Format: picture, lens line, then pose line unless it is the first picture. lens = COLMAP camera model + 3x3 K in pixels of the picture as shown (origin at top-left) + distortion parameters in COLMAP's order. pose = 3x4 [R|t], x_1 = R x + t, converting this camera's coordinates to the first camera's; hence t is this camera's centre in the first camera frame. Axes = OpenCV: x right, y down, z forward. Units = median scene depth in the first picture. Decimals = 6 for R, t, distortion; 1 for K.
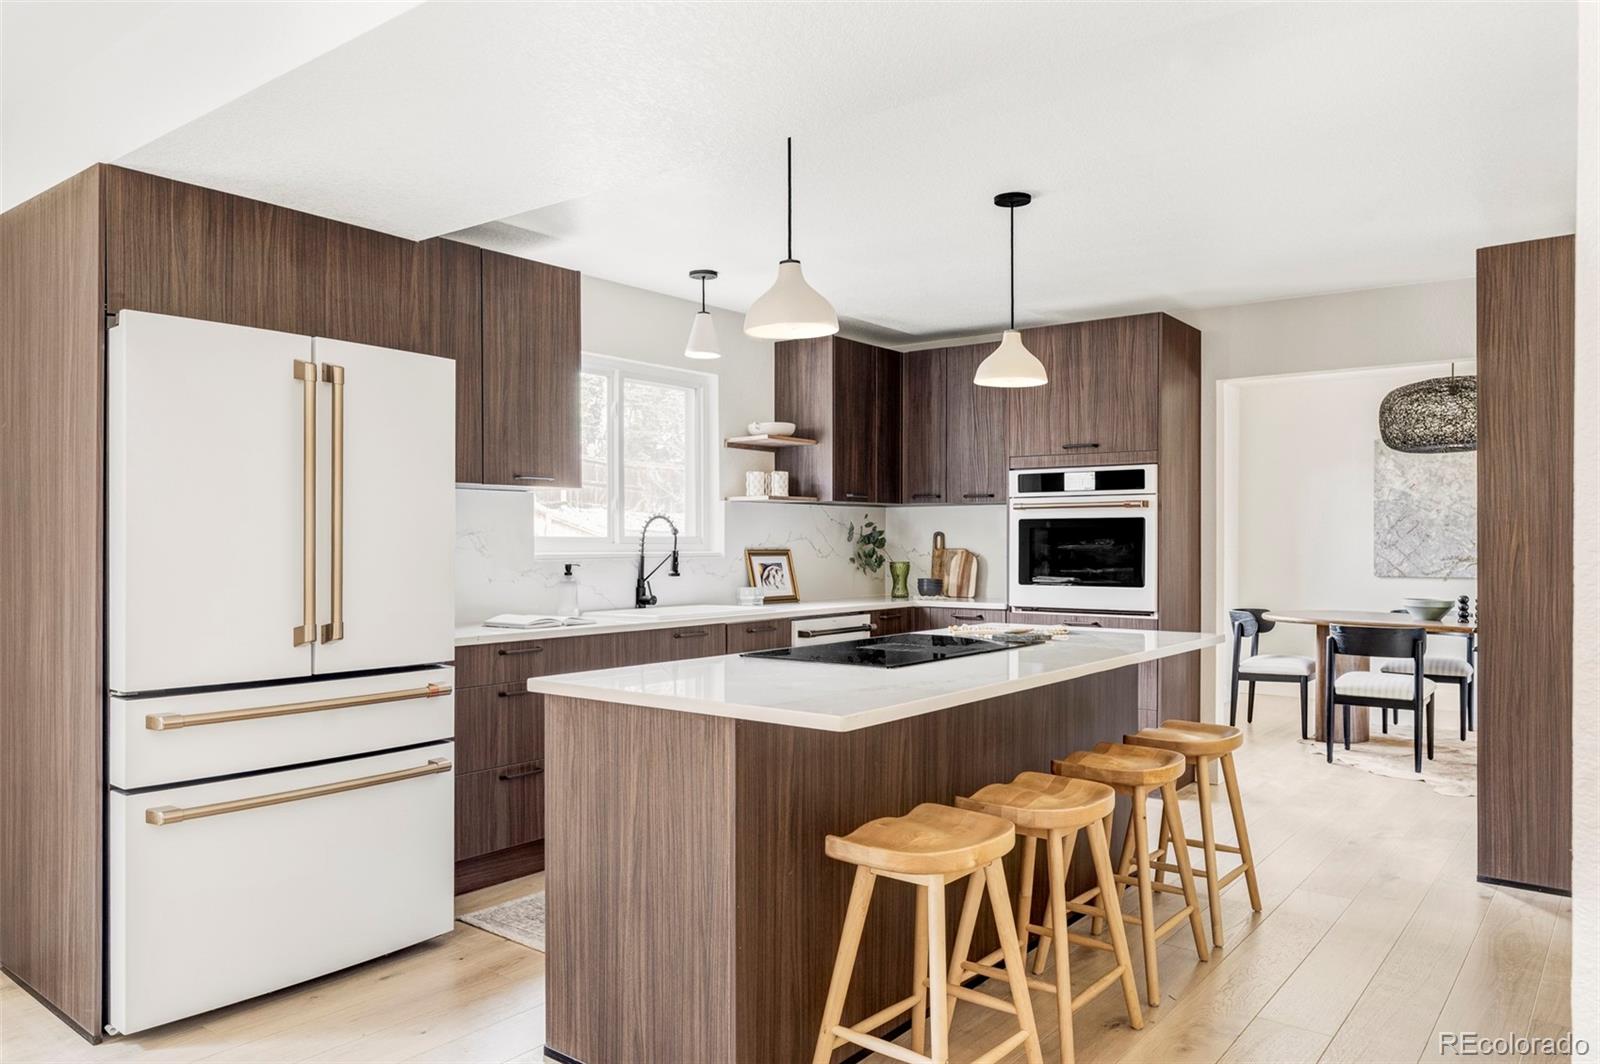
lens RADIAL K [[1099.2, 0, 799.1], [0, 1099.2, 541.0], [0, 0, 1]] dist [0.004603, -0.001056]
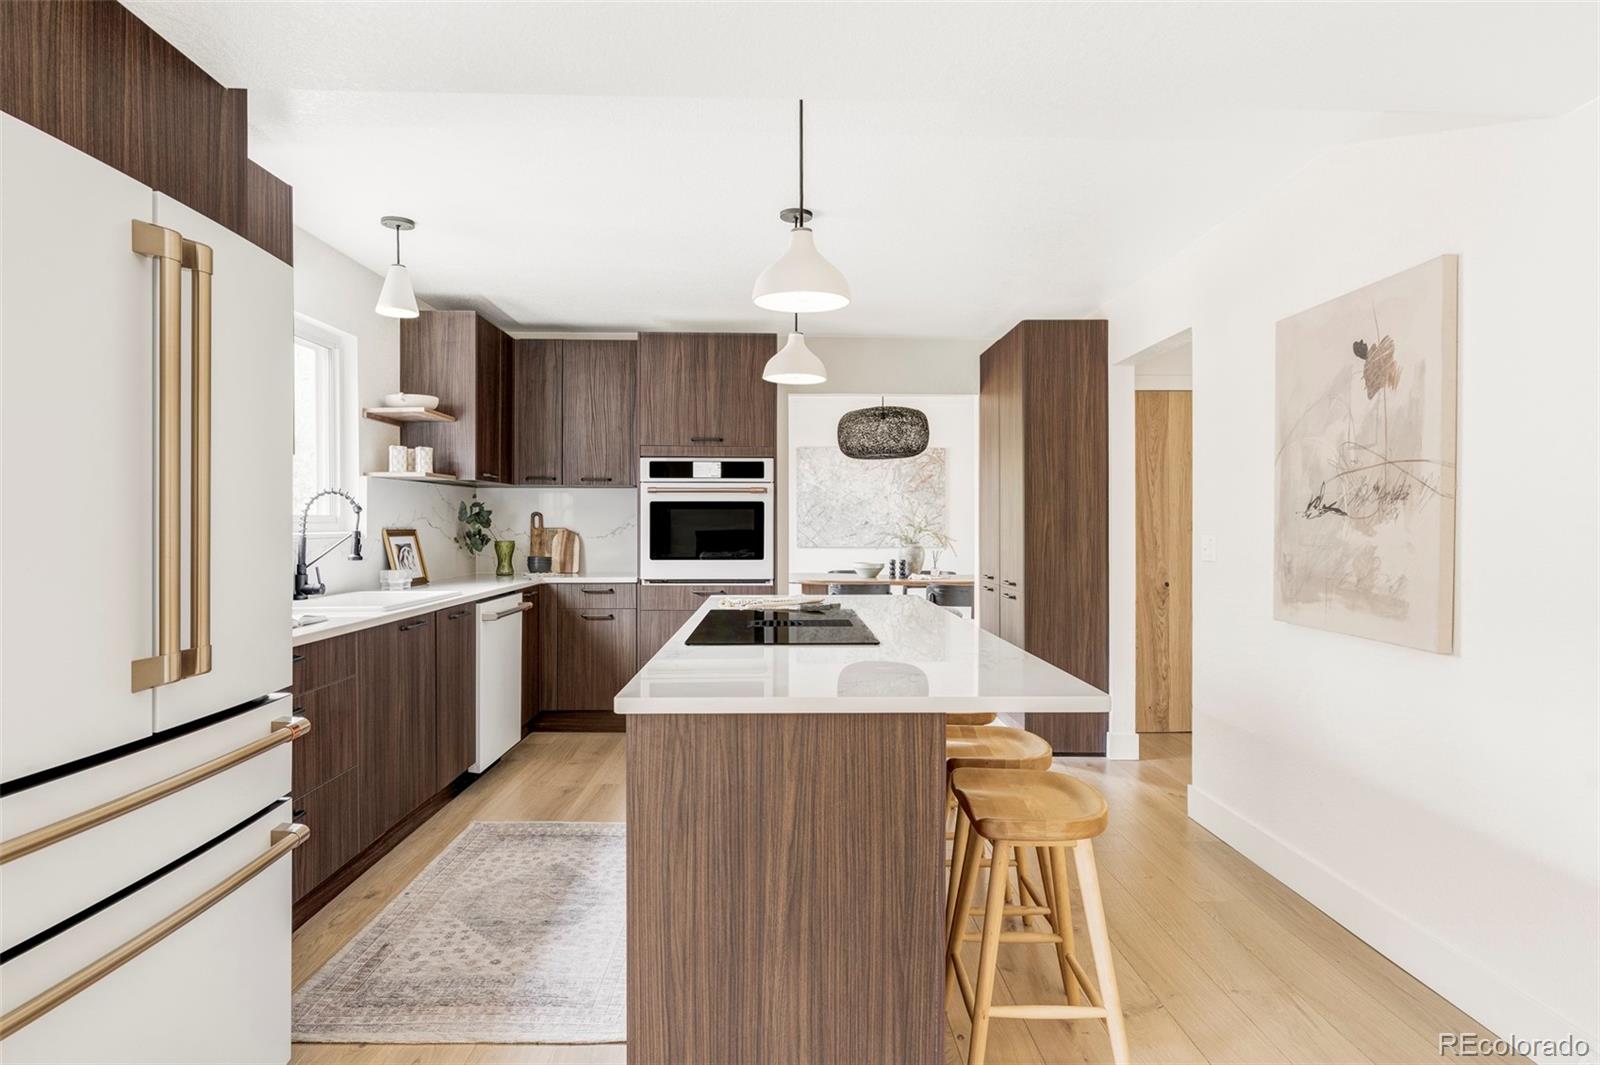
lens RADIAL K [[888.2, 0, 796.6], [0, 888.2, 525.0], [0, 0, 1]] dist [-0.003383, 0.003905]
pose [[0.777783, -0.000841, 0.628533, -0.252382], [-0.001882, 0.999992, 0.003667, 0.000518], [-0.628531, -0.004035, 0.777774, 0.202610]]
